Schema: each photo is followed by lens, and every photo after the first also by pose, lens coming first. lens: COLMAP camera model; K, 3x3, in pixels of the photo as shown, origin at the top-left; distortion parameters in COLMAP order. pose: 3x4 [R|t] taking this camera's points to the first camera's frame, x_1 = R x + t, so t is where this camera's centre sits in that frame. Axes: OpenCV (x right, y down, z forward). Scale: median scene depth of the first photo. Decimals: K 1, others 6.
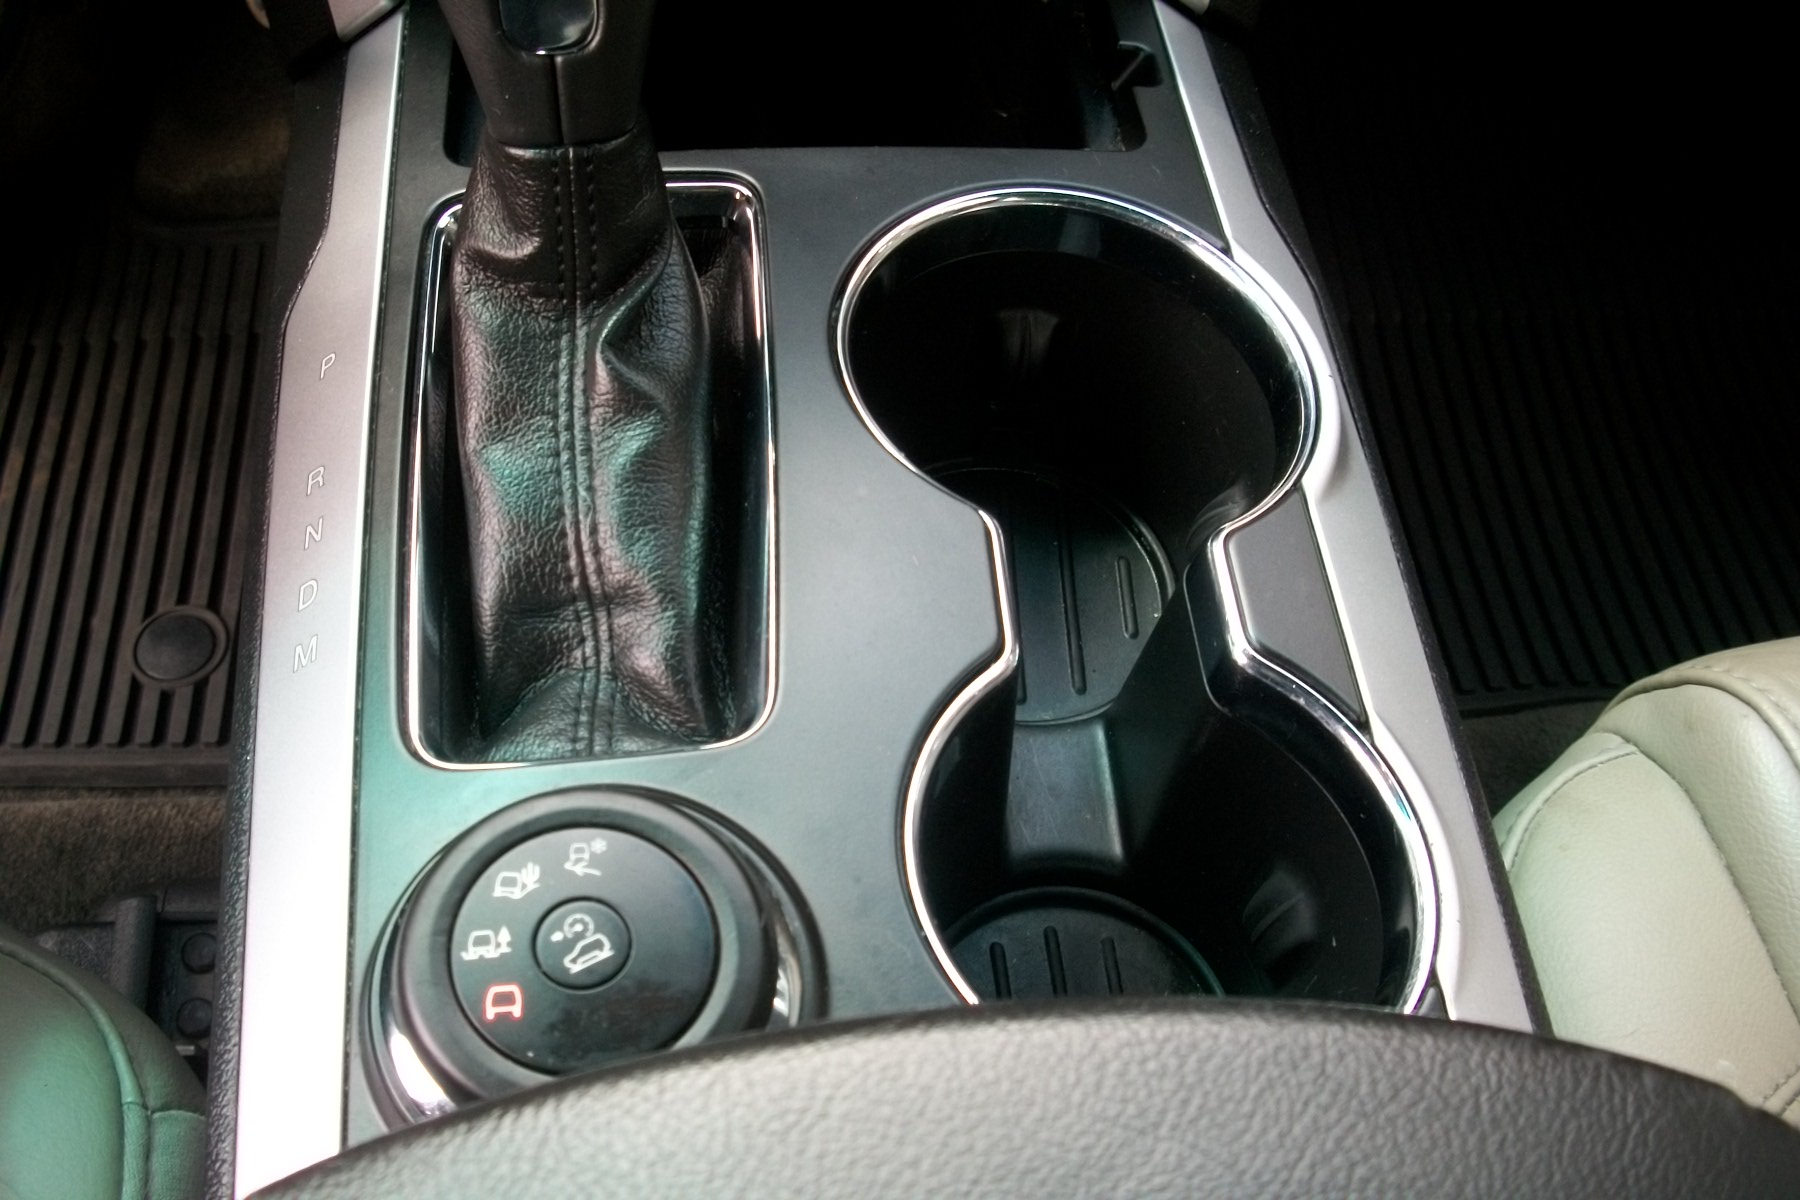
lens RADIAL K [[2007.4, 0, 900.0], [0, 2007.4, 600.0], [0, 0, 1]] dist [-0.212997, 0.040154]
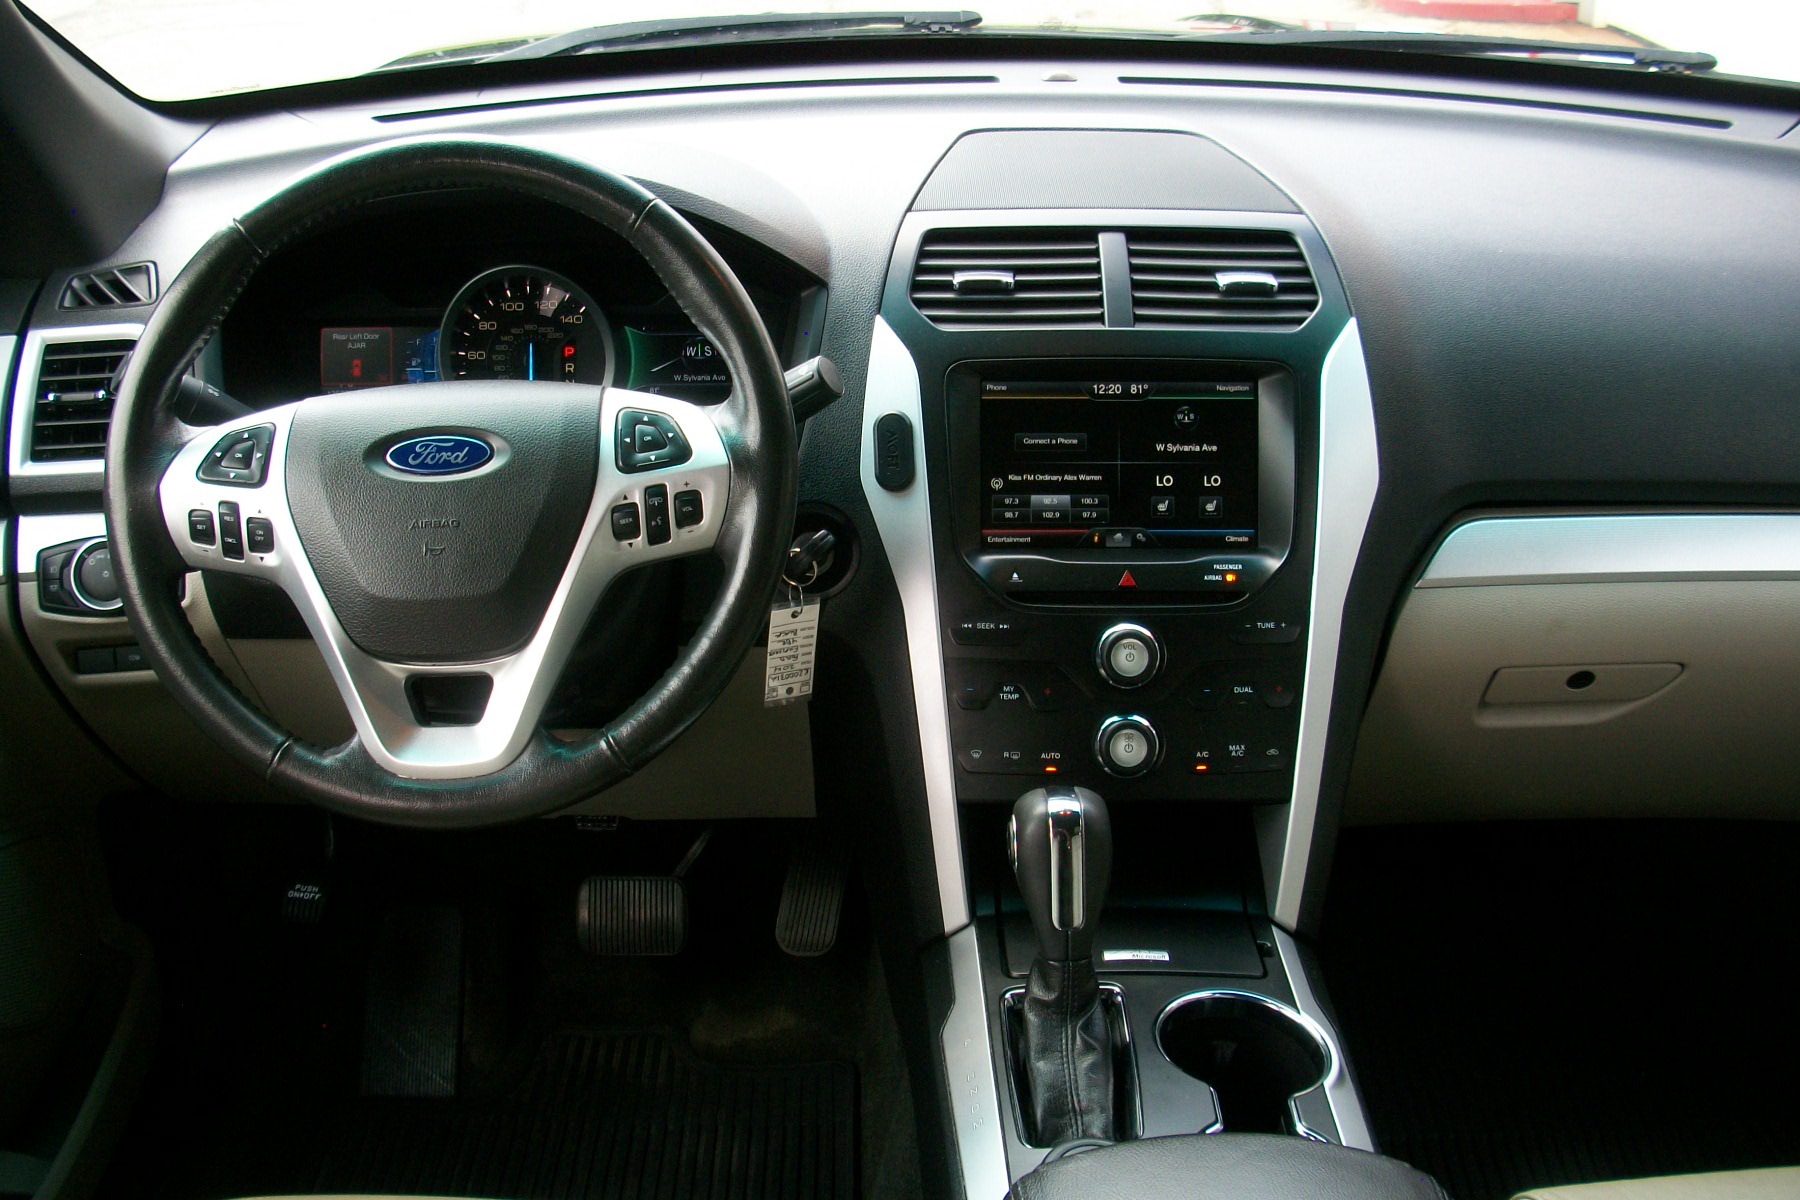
lens RADIAL K [[2007.4, 0, 900.0], [0, 2007.4, 600.0], [0, 0, 1]] dist [-0.212997, 0.040154]
pose [[0.995807, 0.003925, -0.091392, -0.144480], [-0.047358, 0.876885, -0.478362, 0.710693], [0.078263, 0.480685, 0.873394, -1.828095]]
